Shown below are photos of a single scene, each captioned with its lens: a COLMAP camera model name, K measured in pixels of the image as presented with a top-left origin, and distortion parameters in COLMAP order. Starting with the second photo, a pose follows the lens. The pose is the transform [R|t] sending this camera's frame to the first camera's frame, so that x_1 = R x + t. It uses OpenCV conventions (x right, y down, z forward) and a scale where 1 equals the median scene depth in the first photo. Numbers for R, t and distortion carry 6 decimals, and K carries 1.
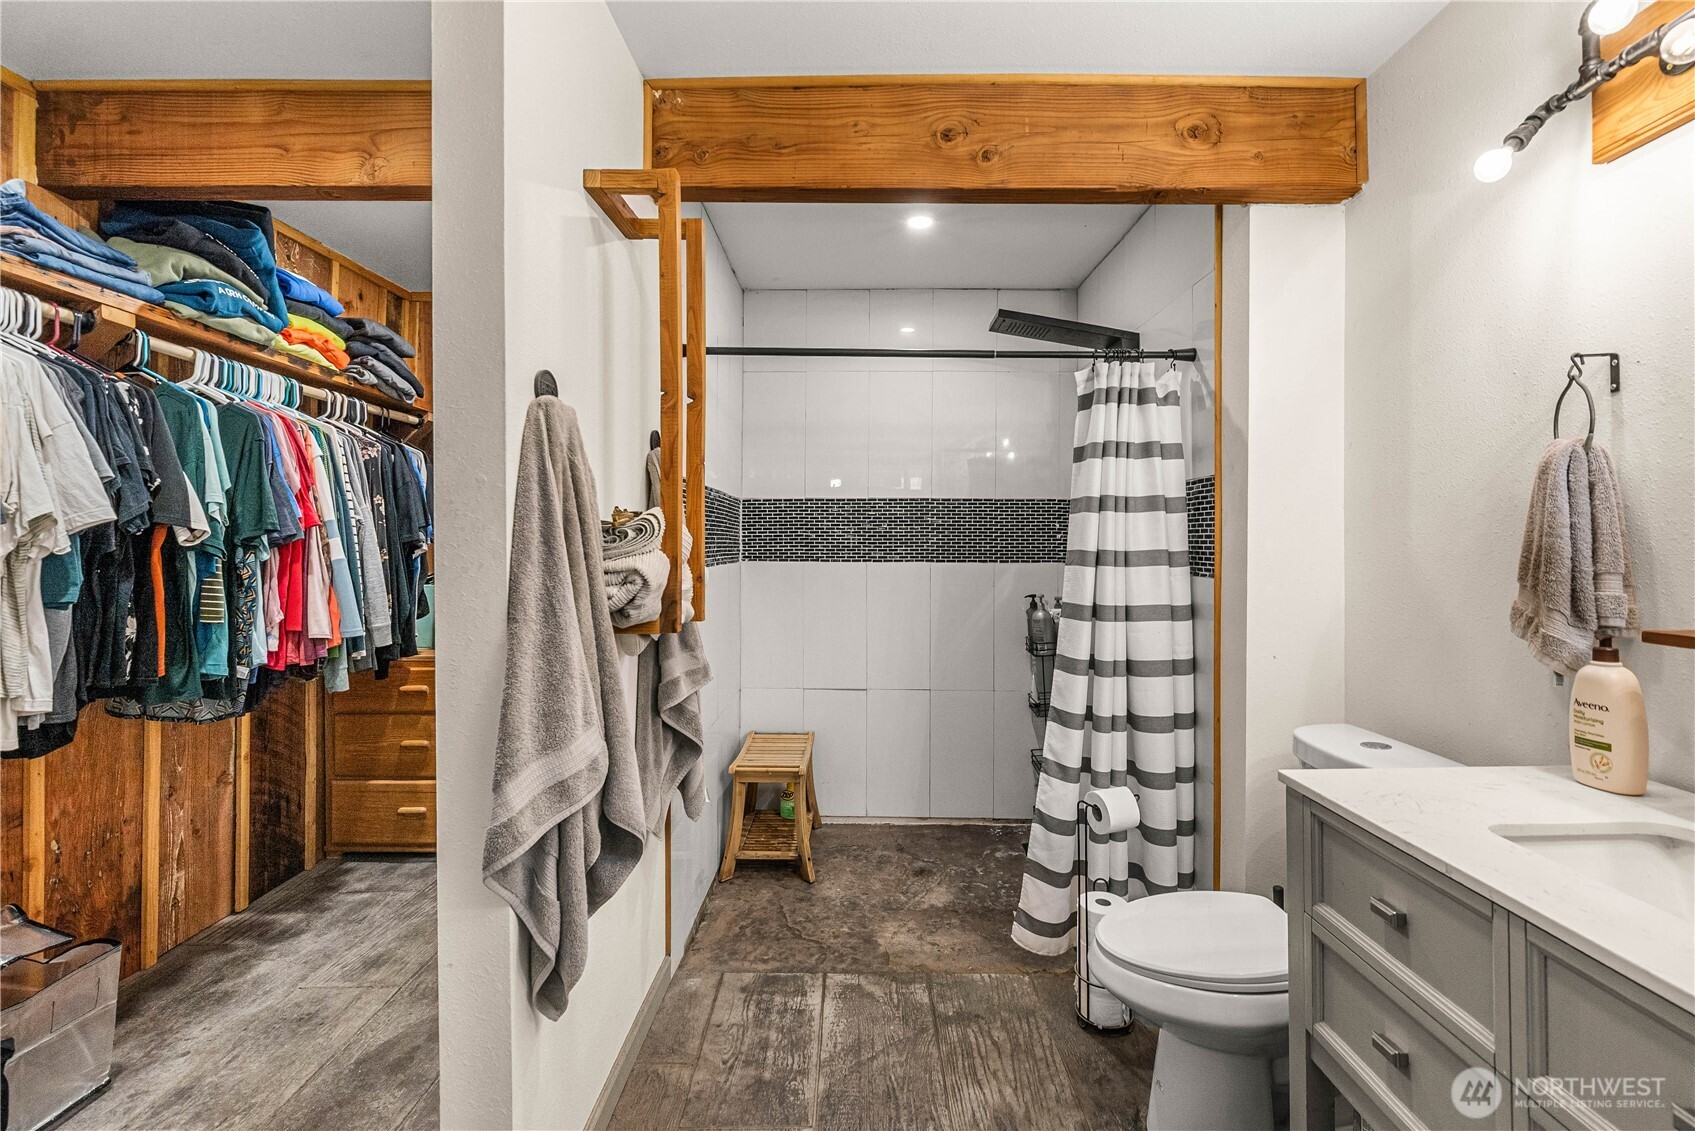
lens RADIAL K [[755.0, 0, 857.9], [0, 755.0, 543.0], [0, 0, 1]] dist [0.001019, -0.000415]
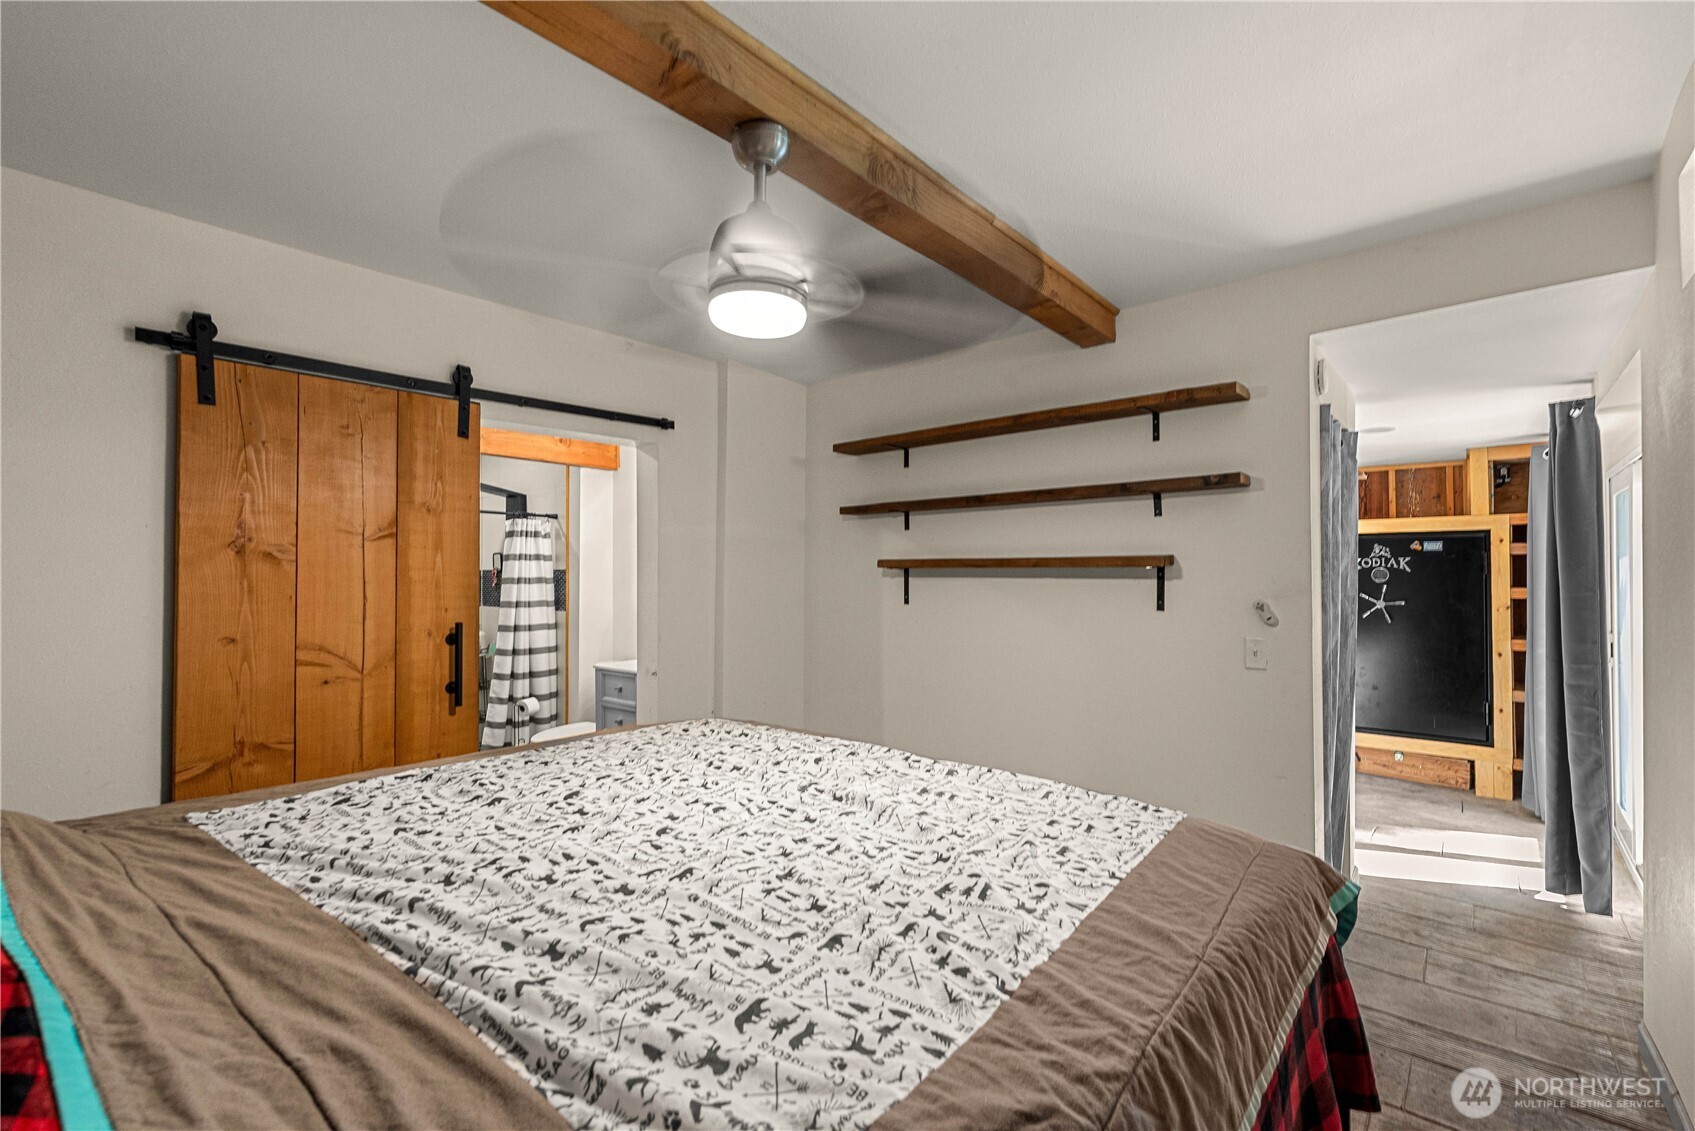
lens RADIAL K [[743.3, 0, 853.8], [0, 743.3, 568.4], [0, 0, 1]] dist [0.000983, 0.000014]
pose [[0.645033, 0.006795, 0.764124, -0.752452], [0.003167, 0.999928, -0.011565, -0.060327], [-0.764148, 0.009880, 0.644965, -1.244889]]
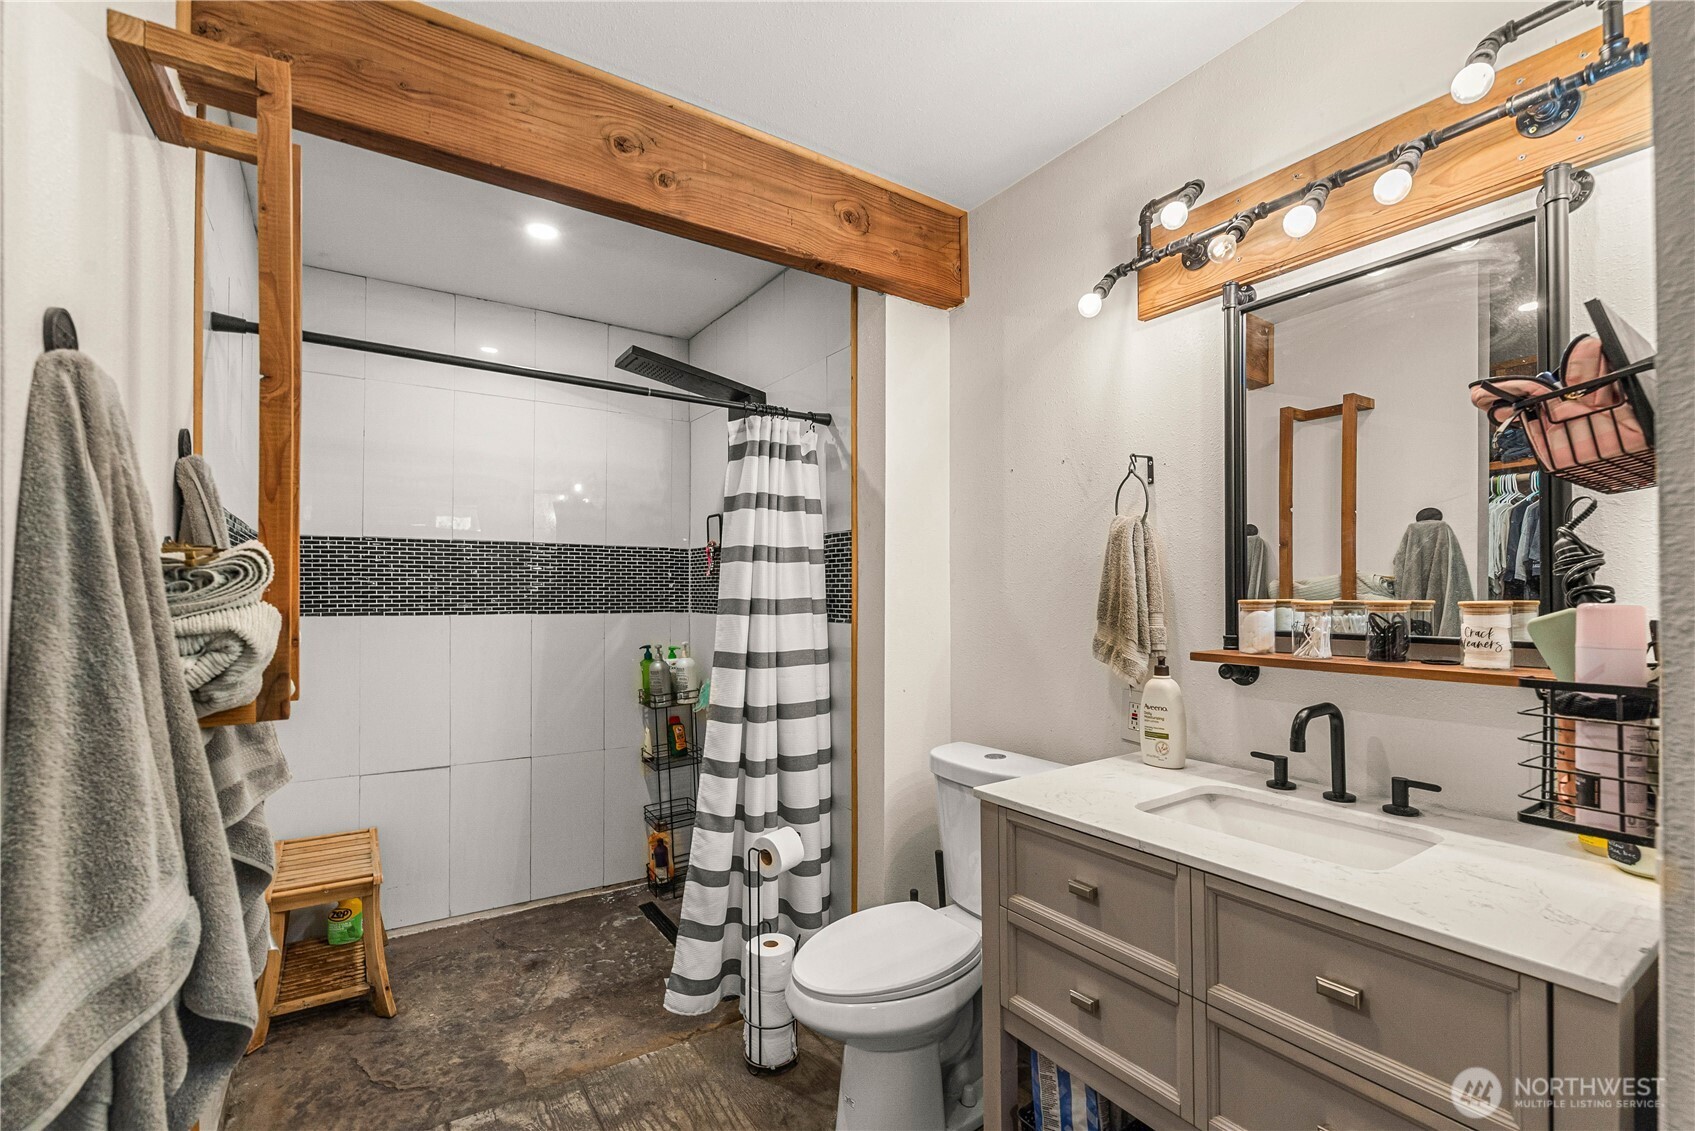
lens RADIAL K [[748.2, 0, 851.8], [0, 748.2, 586.5], [0, 0, 1]] dist [-0.000063, -0.000111]
pose [[0.828817, 0.003065, 0.559511, -0.136894], [0.001715, 0.999966, -0.008018, 0.001125], [-0.559517, 0.007605, 0.828784, 0.088375]]
